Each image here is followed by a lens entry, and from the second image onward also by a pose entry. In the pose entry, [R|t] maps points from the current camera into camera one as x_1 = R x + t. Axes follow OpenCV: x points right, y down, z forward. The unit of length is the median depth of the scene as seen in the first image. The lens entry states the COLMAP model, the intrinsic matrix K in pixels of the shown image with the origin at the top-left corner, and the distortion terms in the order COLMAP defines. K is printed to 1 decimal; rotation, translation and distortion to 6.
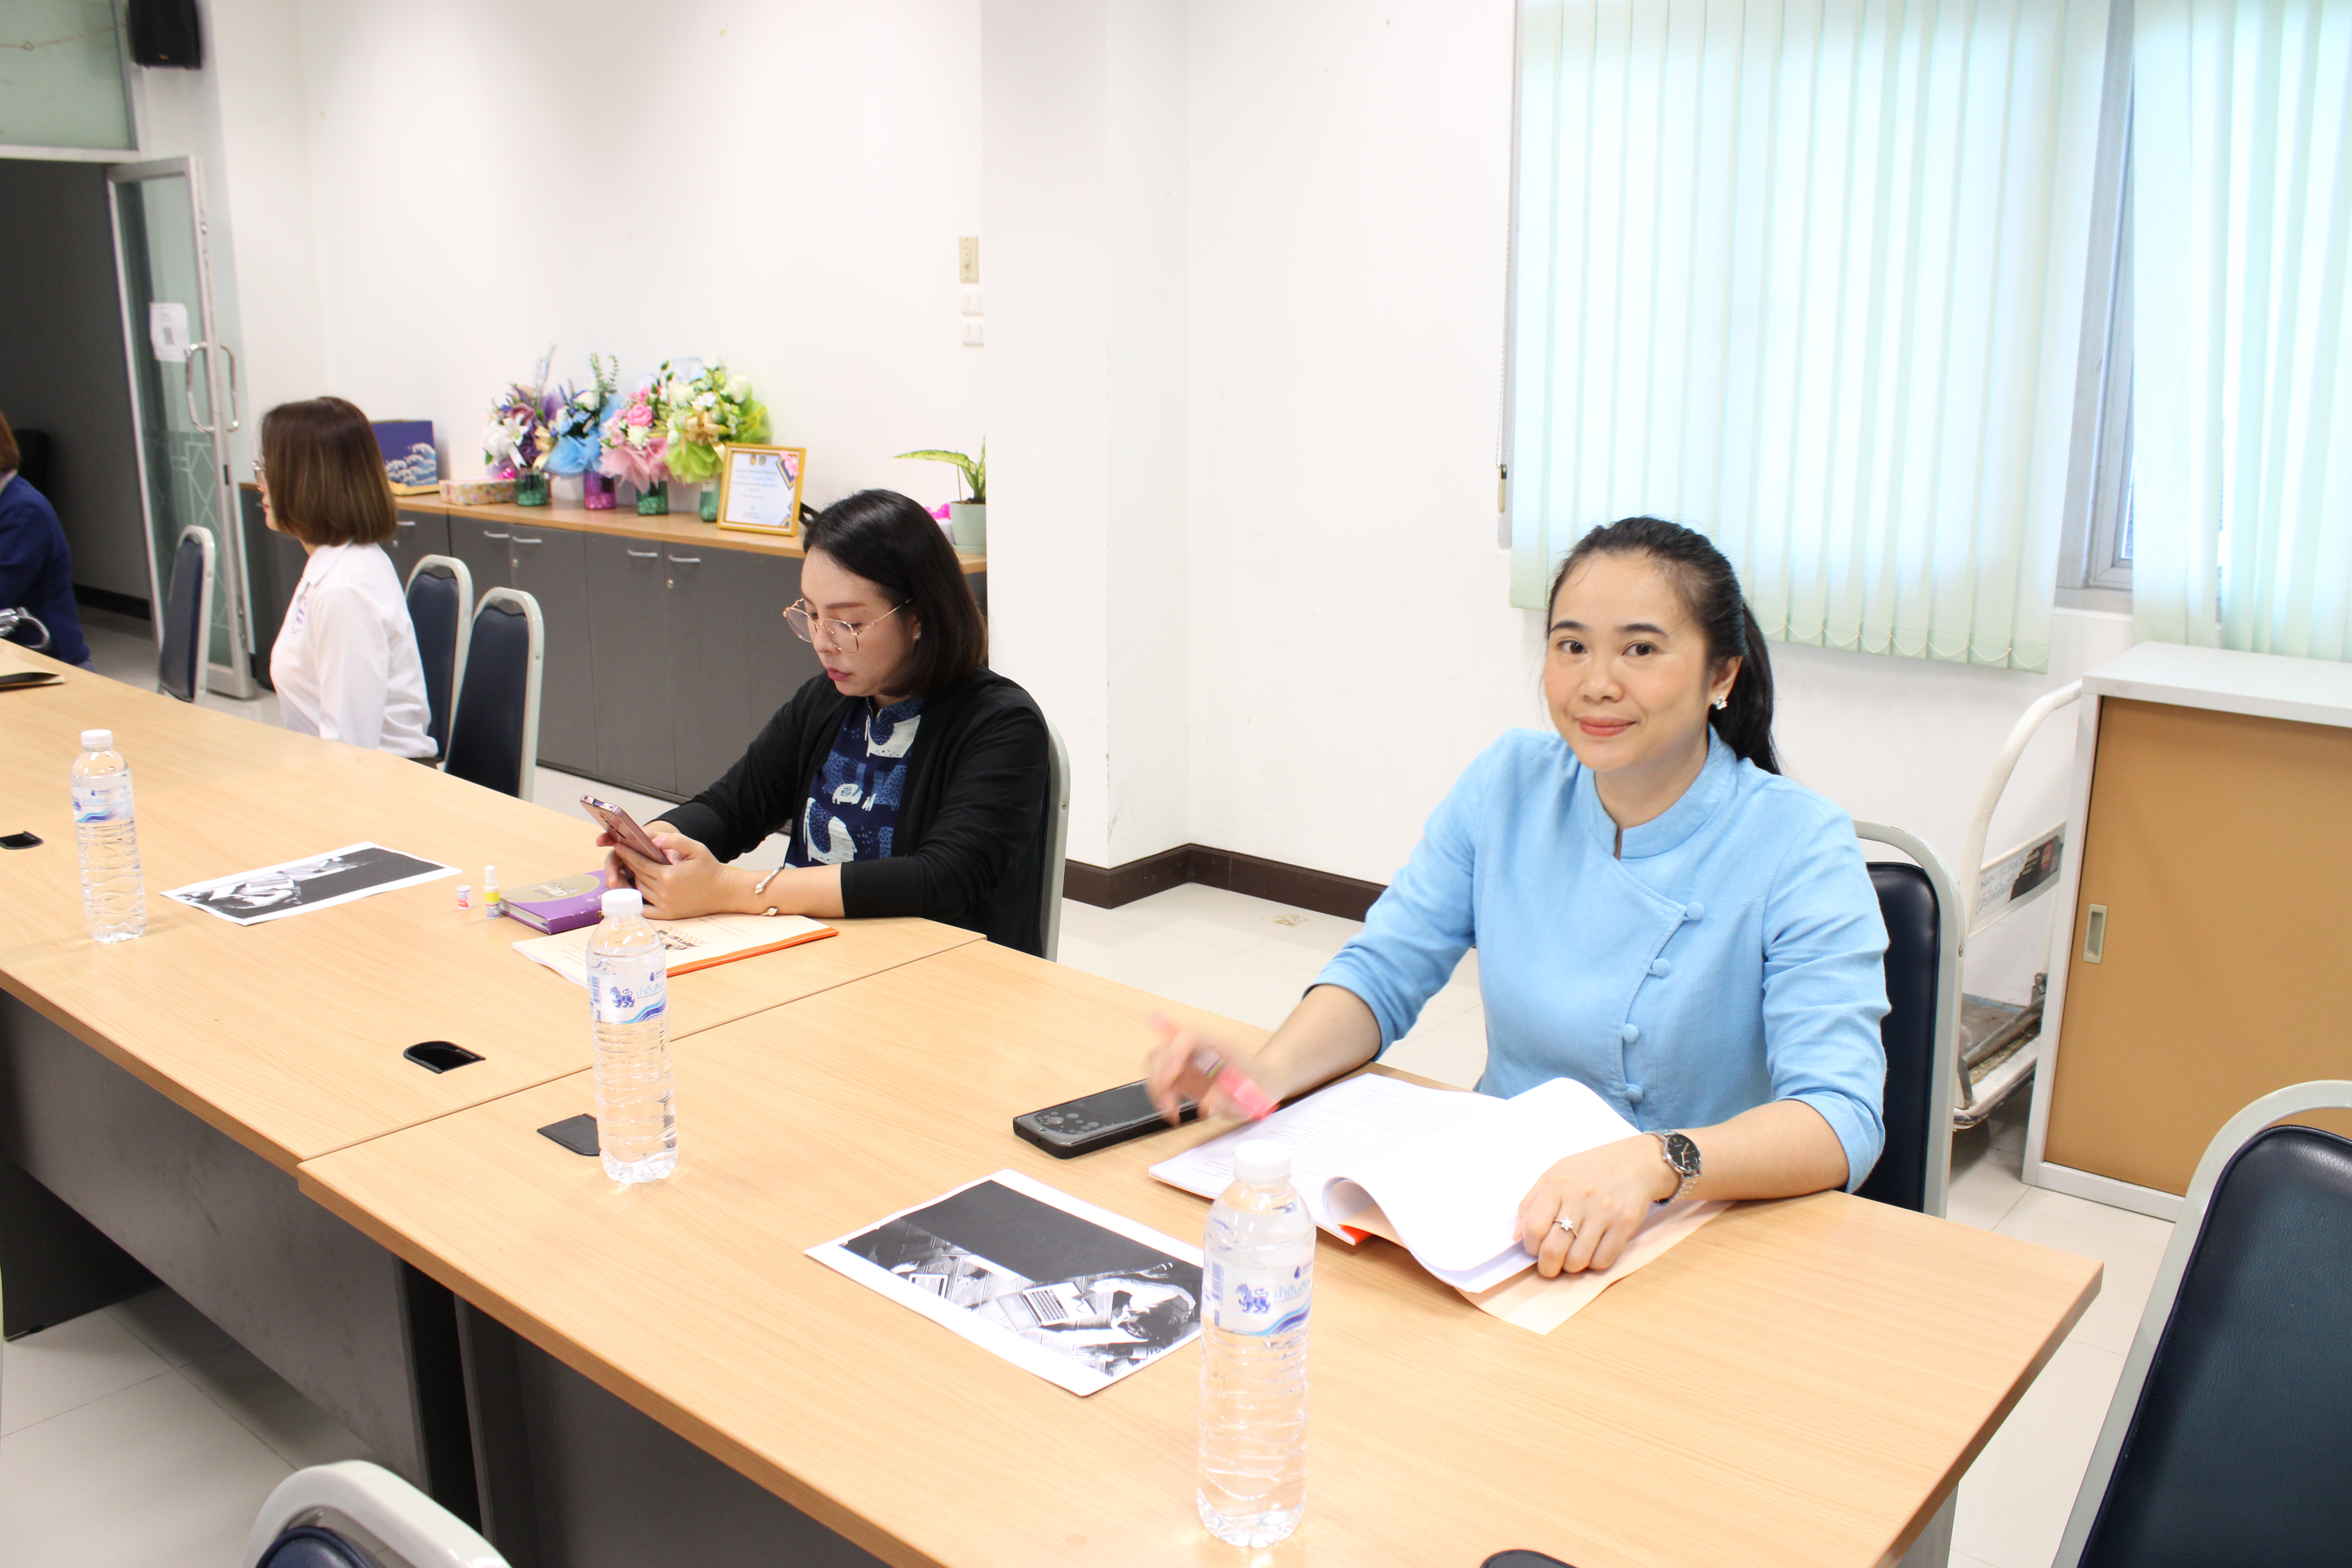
lens RADIAL K [[1972.5, 0, 1173.1], [0, 1972.5, 793.6], [0, 0, 1]] dist [-0.131785, 0.099323]
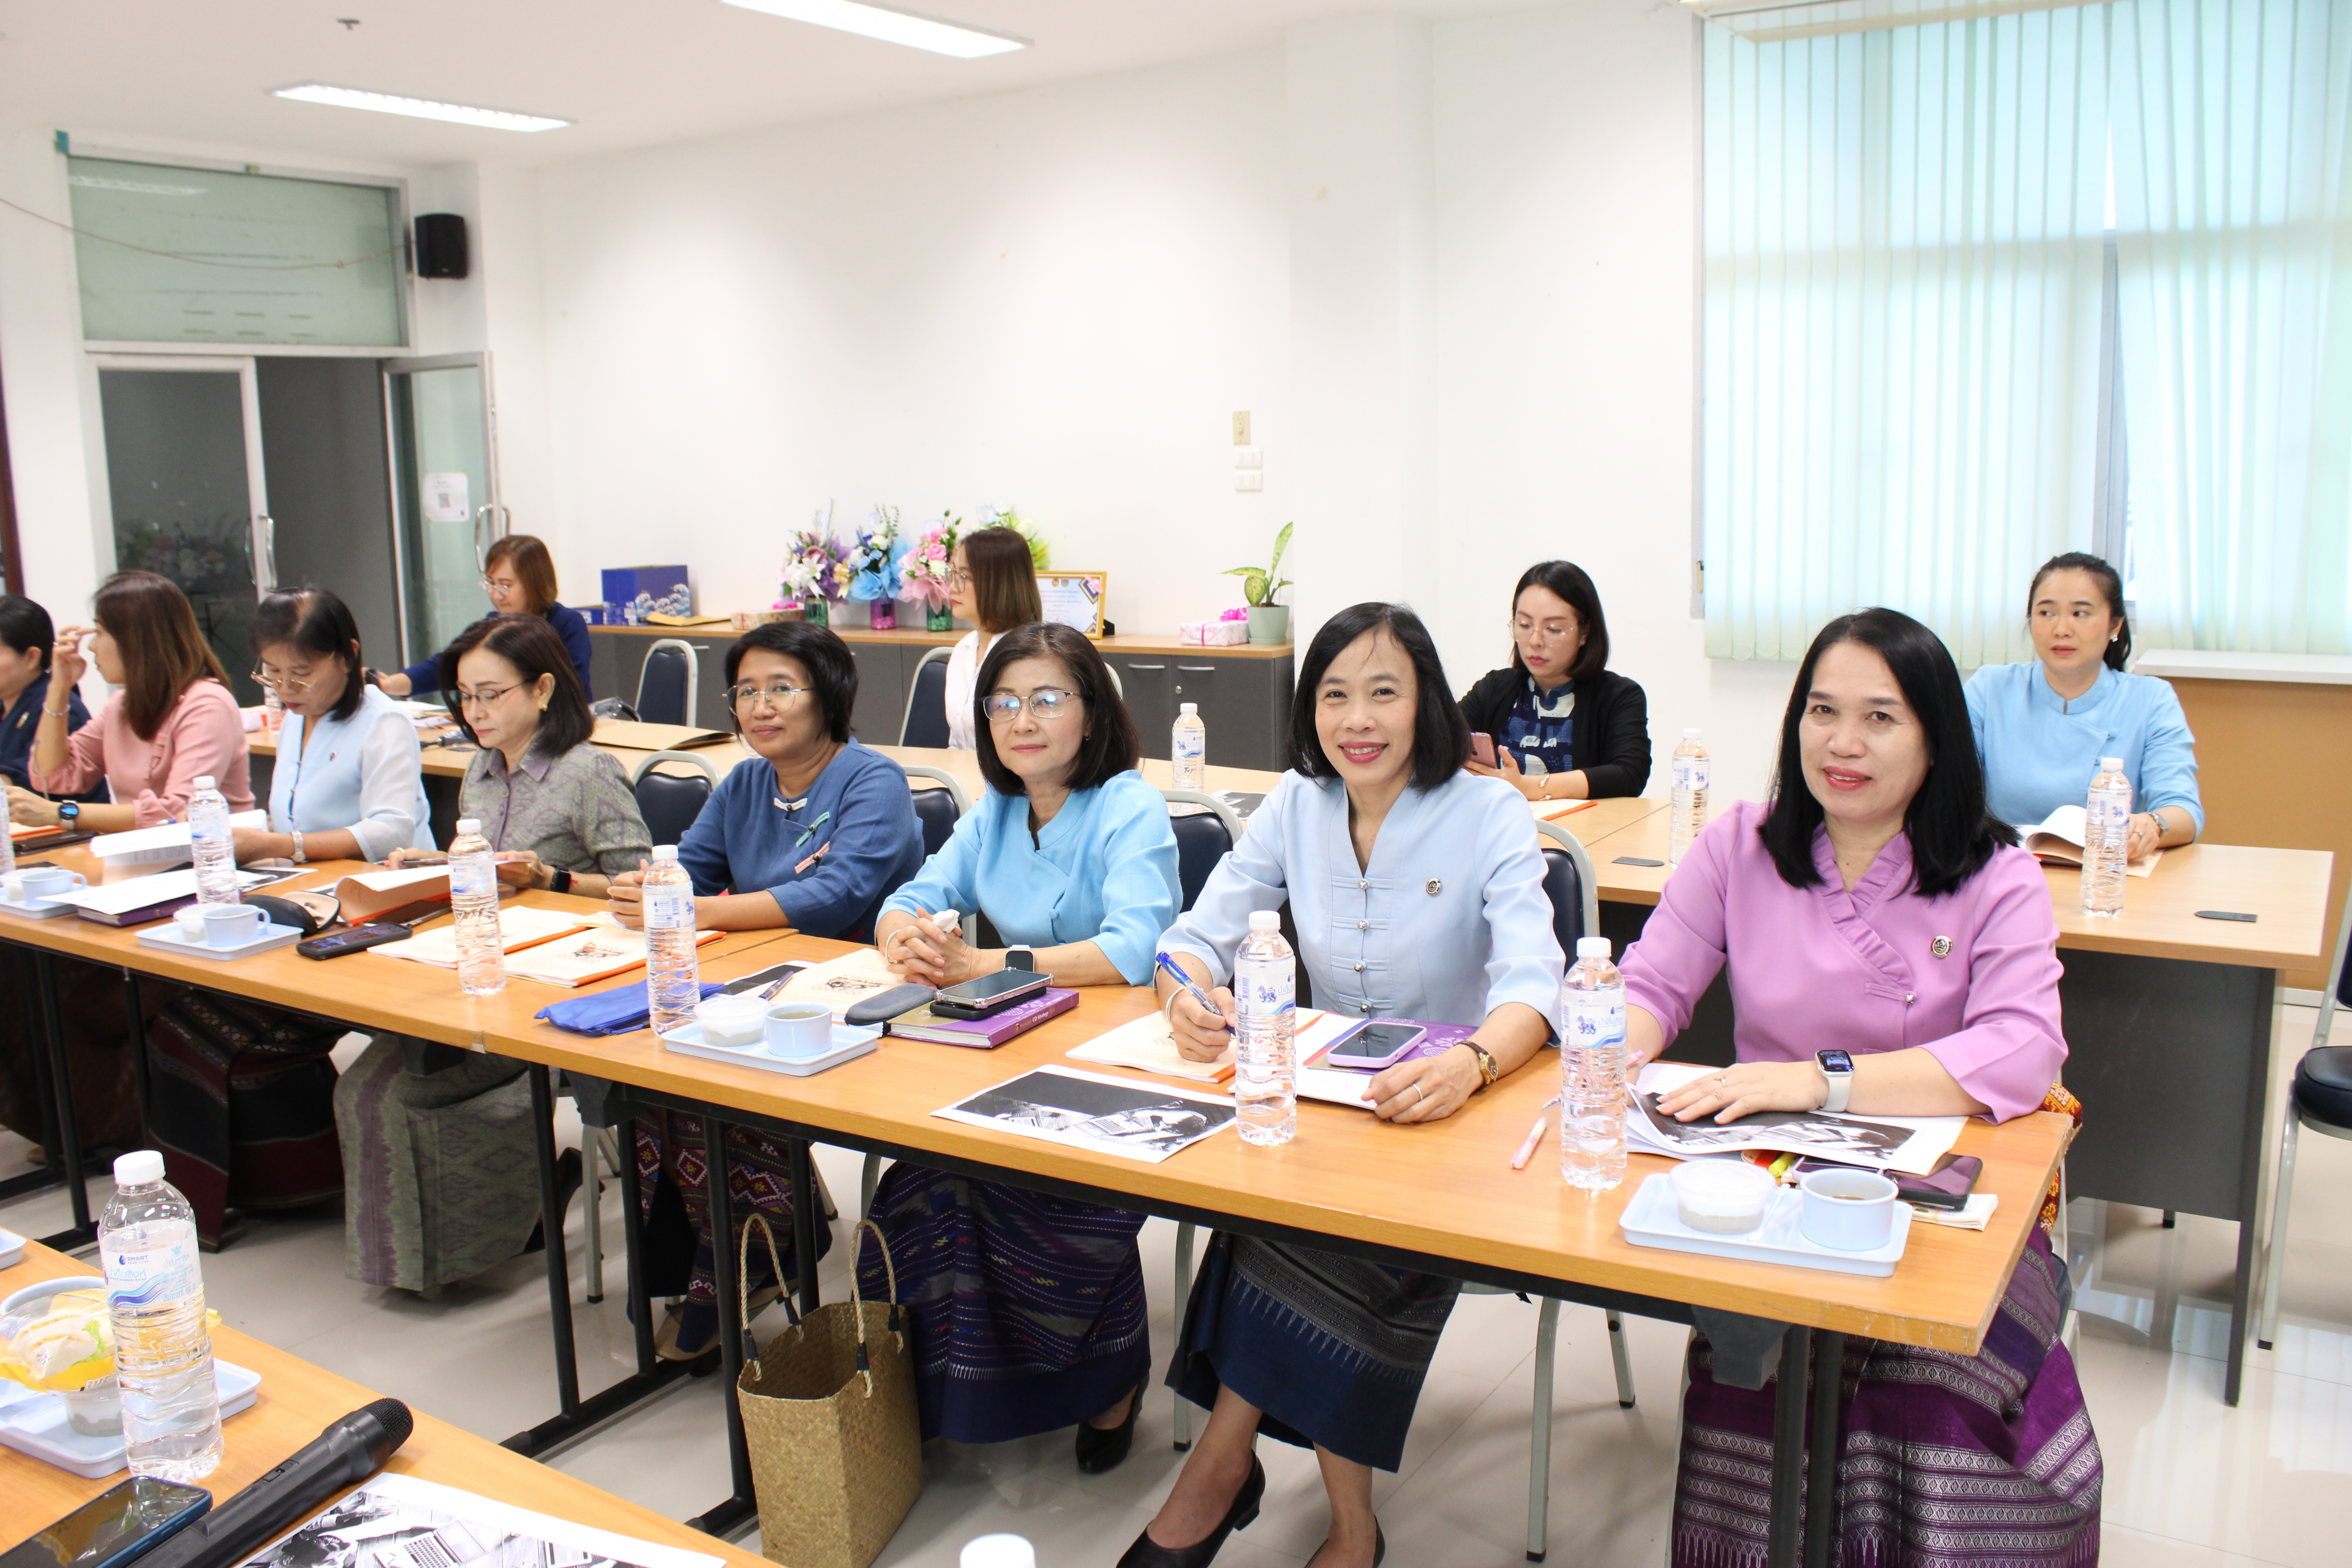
lens RADIAL K [[1972.5, 0, 1129.0], [0, 1972.5, 853.3], [0, 0, 1]] dist [-0.131785, 0.099323]
pose [[0.990730, -0.048399, 0.126930, -0.429438], [0.054729, 0.997401, -0.046868, 0.092803], [-0.124332, 0.053380, 0.990804, -0.372718]]
